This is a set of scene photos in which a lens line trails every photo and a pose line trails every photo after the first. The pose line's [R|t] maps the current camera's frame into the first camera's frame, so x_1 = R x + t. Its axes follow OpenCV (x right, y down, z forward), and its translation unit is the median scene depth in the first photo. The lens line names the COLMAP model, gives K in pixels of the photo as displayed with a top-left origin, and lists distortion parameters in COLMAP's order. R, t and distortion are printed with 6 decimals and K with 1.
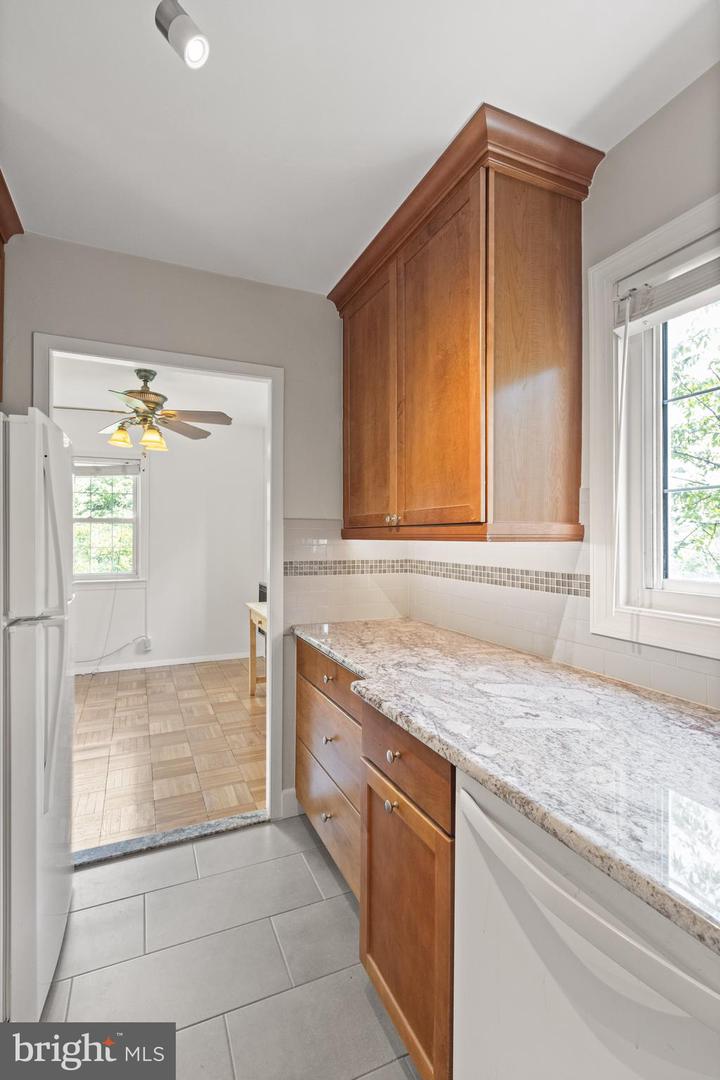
lens RADIAL K [[504.1, 0, 356.3], [0, 504.1, 531.5], [0, 0, 1]] dist [0.001289, 0.000250]
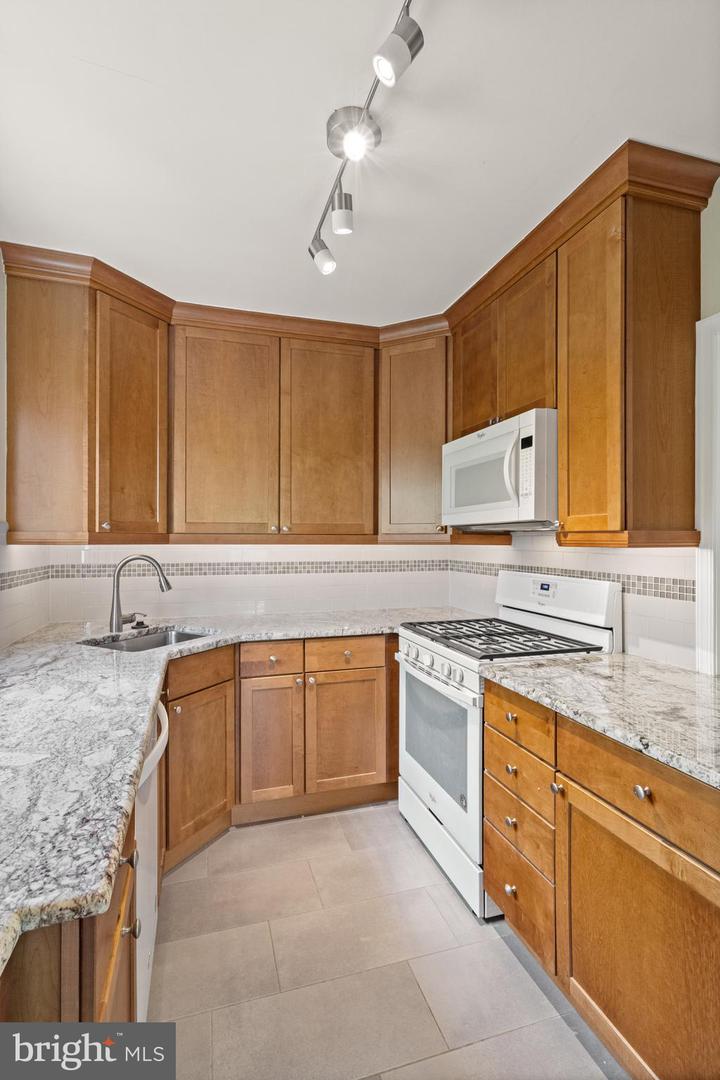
lens RADIAL K [[505.7, 0, 357.7], [0, 505.7, 539.0], [0, 0, 1]] dist [0.001930, 0.000752]
pose [[-0.994206, -0.005399, 0.107354, -0.208836], [-0.006669, 0.999912, -0.011469, 0.005418], [-0.107283, -0.012118, -0.994155, 1.114121]]
